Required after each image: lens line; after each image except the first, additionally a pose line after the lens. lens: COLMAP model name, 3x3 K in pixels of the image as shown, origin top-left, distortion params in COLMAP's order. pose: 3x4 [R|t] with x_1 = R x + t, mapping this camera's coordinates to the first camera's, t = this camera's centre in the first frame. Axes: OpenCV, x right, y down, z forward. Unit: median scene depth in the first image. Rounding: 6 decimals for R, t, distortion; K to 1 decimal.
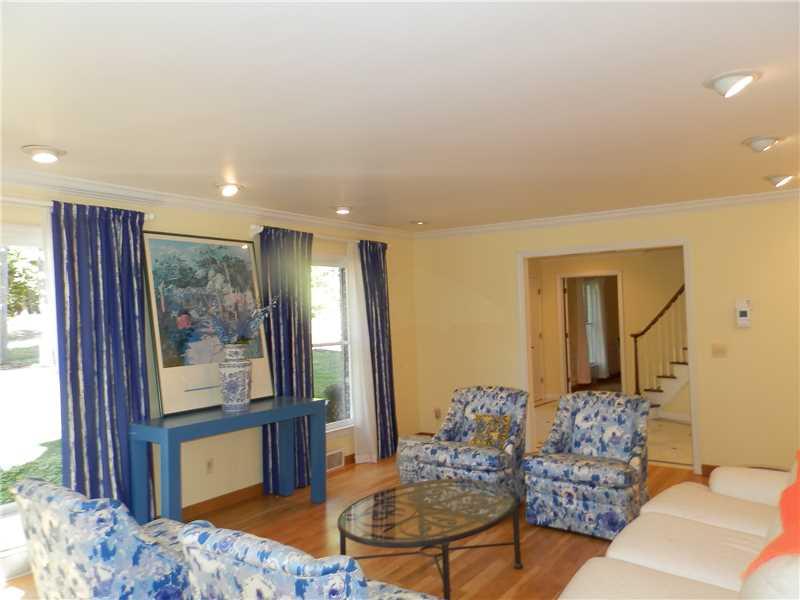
lens RADIAL K [[605.4, 0, 400.3], [0, 605.4, 311.2], [0, 0, 1]] dist [0.079466, -0.002867]
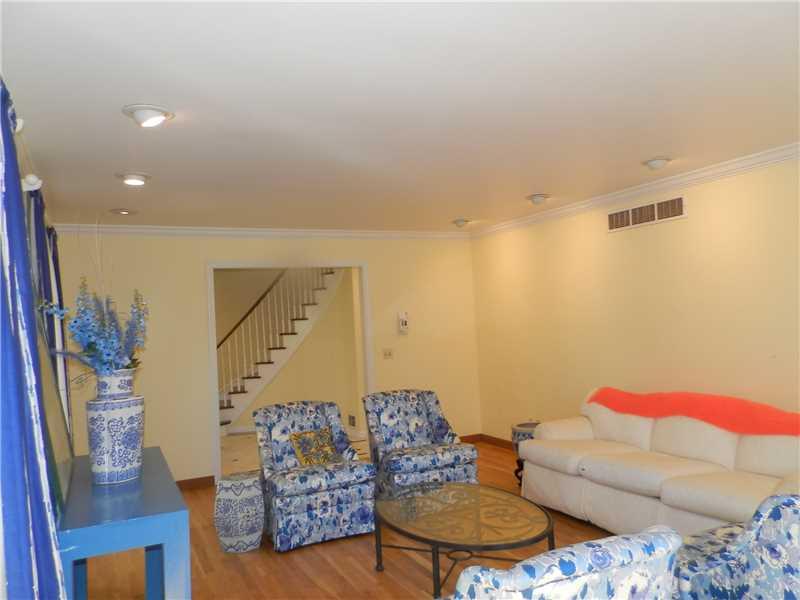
lens RADIAL K [[628.9, 0, 400.0], [0, 628.9, 300.0], [0, 0, 1]] dist [0.116527, 0.003092]
pose [[0.507208, 0.024308, 0.861481, -0.660112], [0.032962, 0.998324, -0.047576, 0.021760], [-0.861193, 0.052527, 0.505557, 0.399986]]
